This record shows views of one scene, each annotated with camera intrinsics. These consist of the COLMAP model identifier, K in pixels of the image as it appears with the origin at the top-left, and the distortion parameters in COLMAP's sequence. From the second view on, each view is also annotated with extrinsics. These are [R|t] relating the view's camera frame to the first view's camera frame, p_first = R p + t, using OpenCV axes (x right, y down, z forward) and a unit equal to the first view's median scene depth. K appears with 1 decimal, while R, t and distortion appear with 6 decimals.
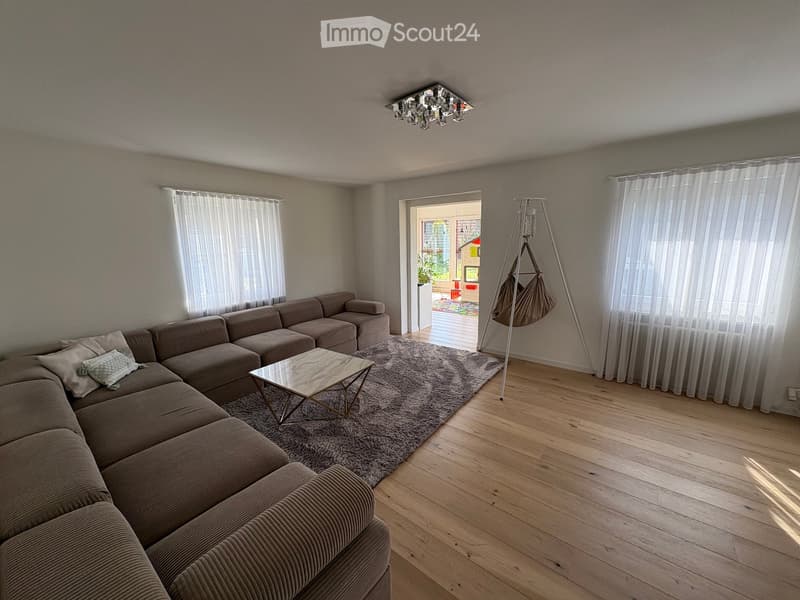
lens RADIAL K [[318.2, 0, 394.6], [0, 318.2, 298.5], [0, 0, 1]] dist [-0.001353, -0.000117]
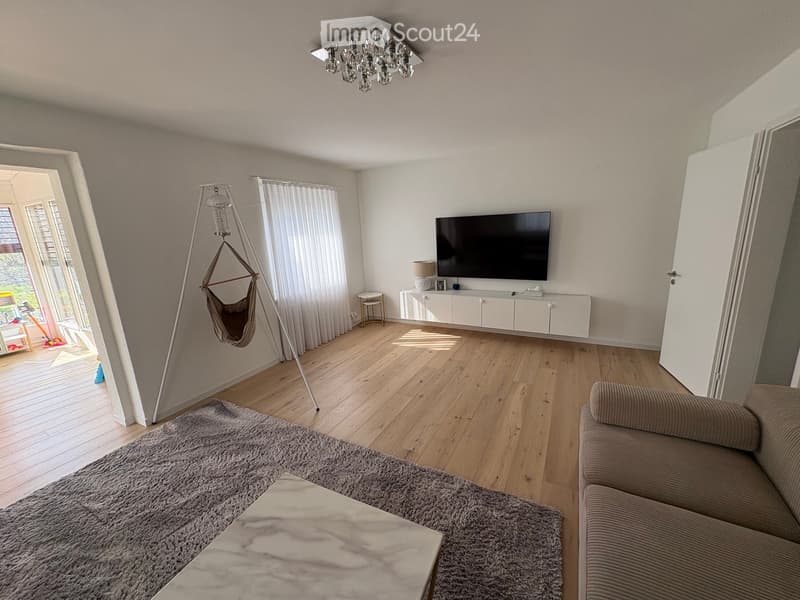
lens RADIAL K [[318.2, 0, 400.5], [0, 318.2, 301.6], [0, 0, 1]] dist [-0.001353, -0.000117]
pose [[-0.175092, -0.198536, 0.964327, -0.527643], [0.228103, 0.944628, 0.235897, -0.137655], [-0.957764, 0.261270, -0.120110, 0.807781]]
